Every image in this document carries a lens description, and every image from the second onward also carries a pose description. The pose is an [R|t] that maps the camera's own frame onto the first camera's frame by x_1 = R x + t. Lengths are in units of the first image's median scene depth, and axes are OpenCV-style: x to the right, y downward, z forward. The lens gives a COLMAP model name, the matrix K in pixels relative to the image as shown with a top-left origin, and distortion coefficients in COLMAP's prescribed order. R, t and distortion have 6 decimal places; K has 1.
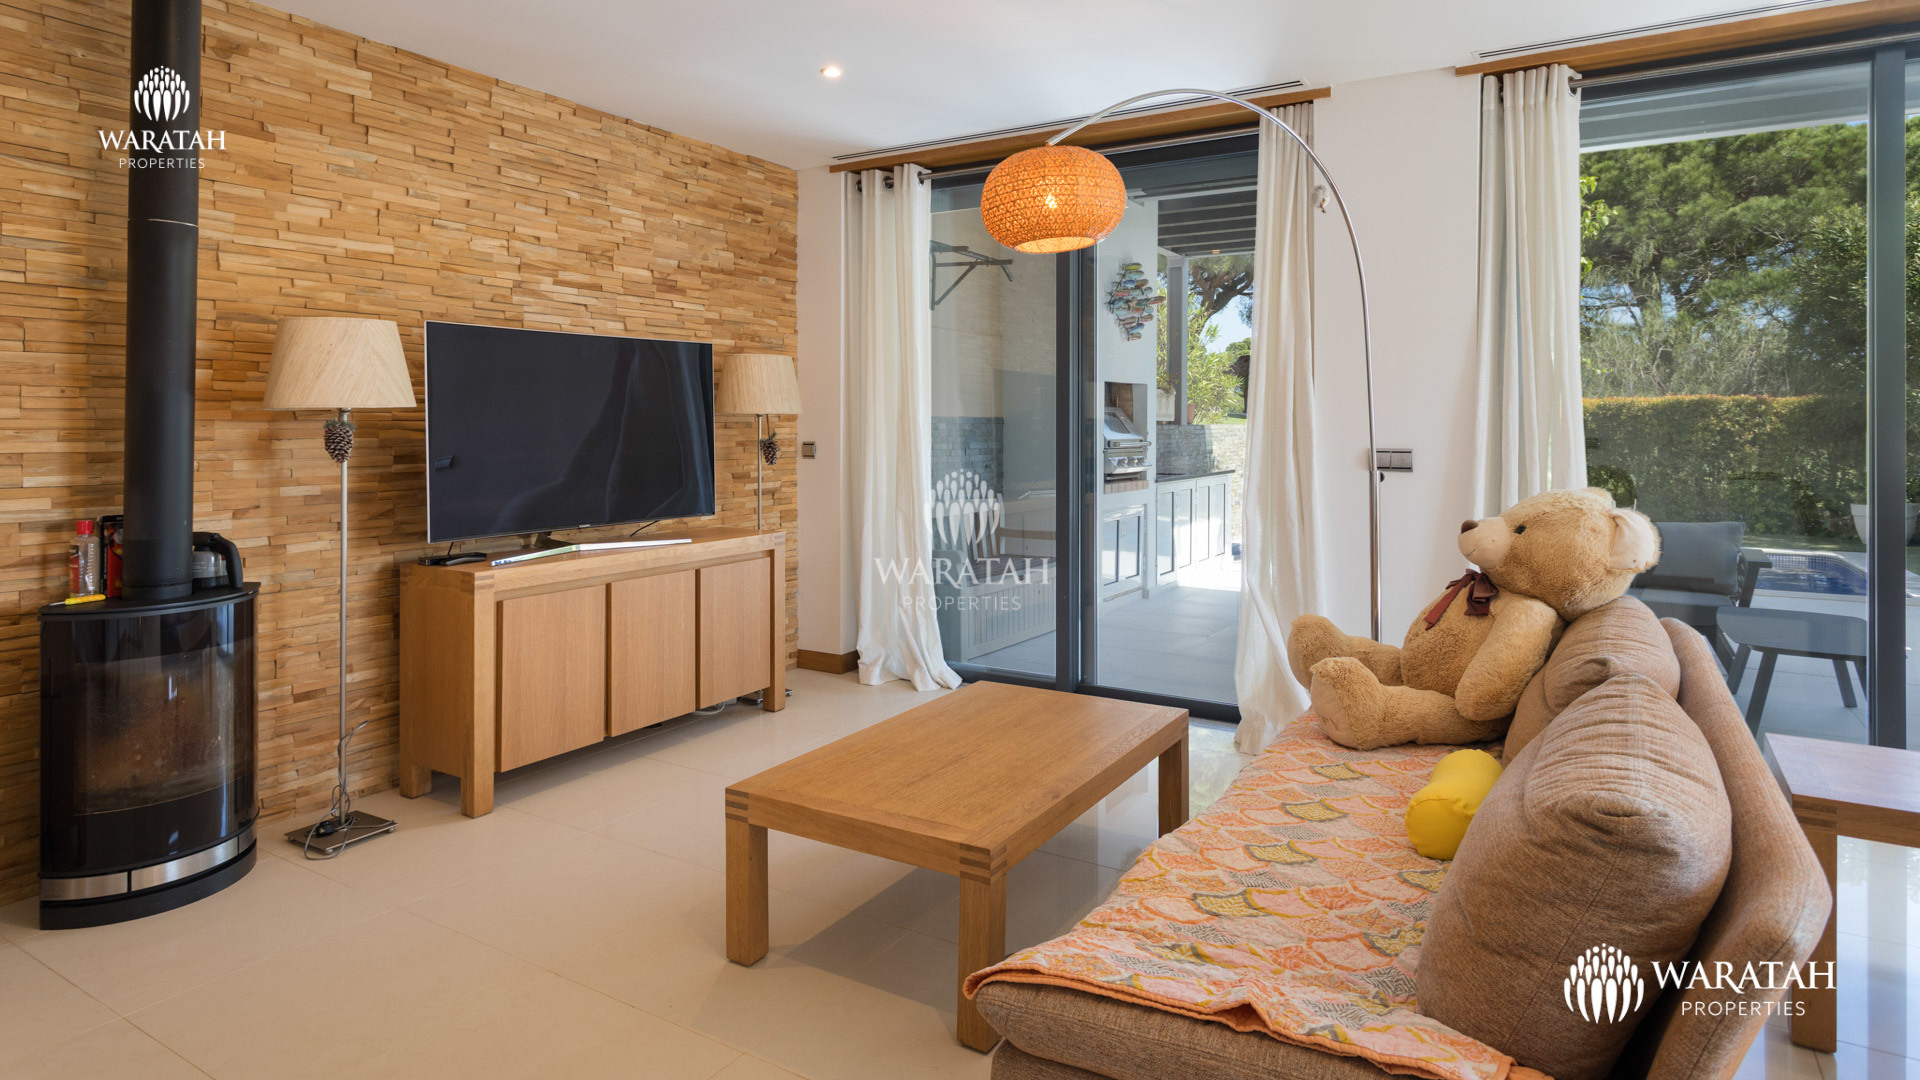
lens RADIAL K [[1076.1, 0, 918.7], [0, 1076.1, 422.5], [0, 0, 1]] dist [-0.000507, 0.000071]
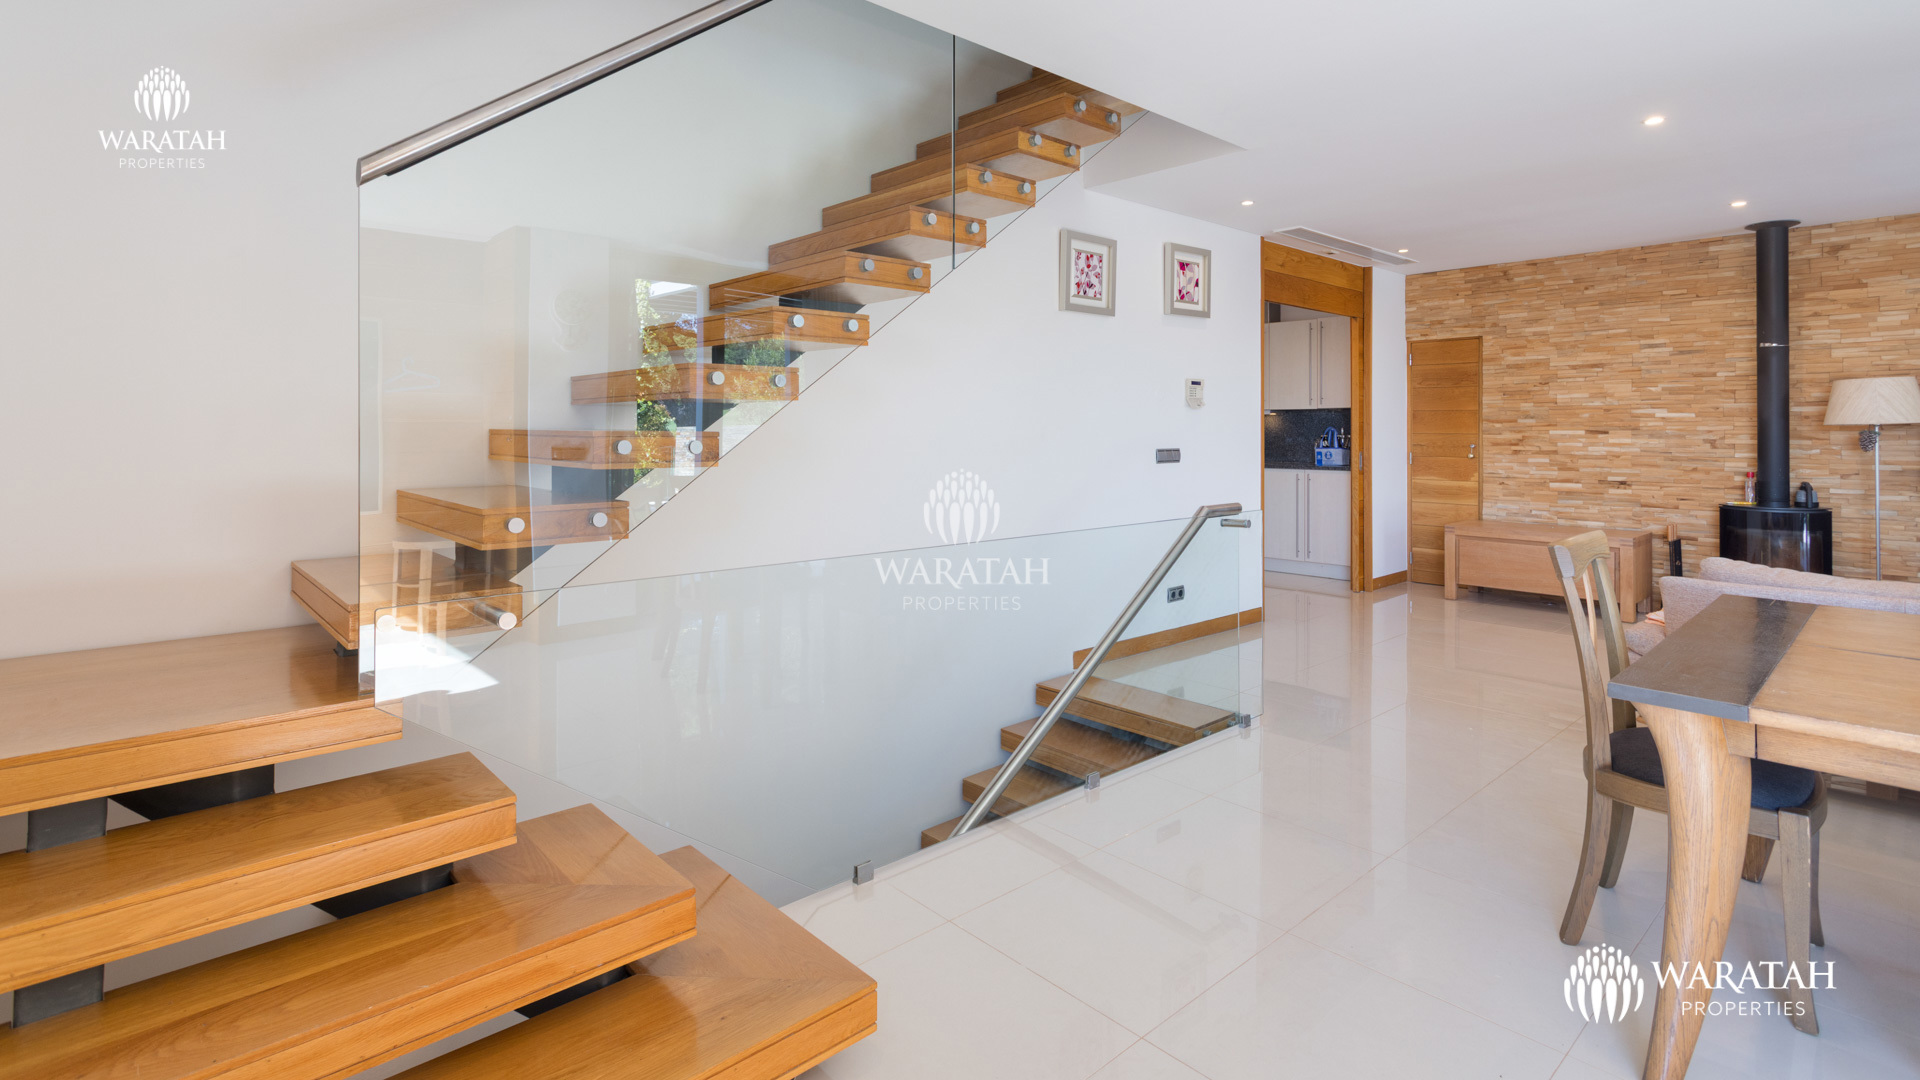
lens RADIAL K [[910.3, 0, 967.6], [0, 910.3, 429.3], [0, 0, 1]] dist [0.001055, 0.000690]
pose [[-0.256076, -0.002110, -0.966654, 1.001390], [0.002336, 0.999993, -0.002801, -0.001887], [0.966654, -0.002976, -0.256070, -0.108449]]
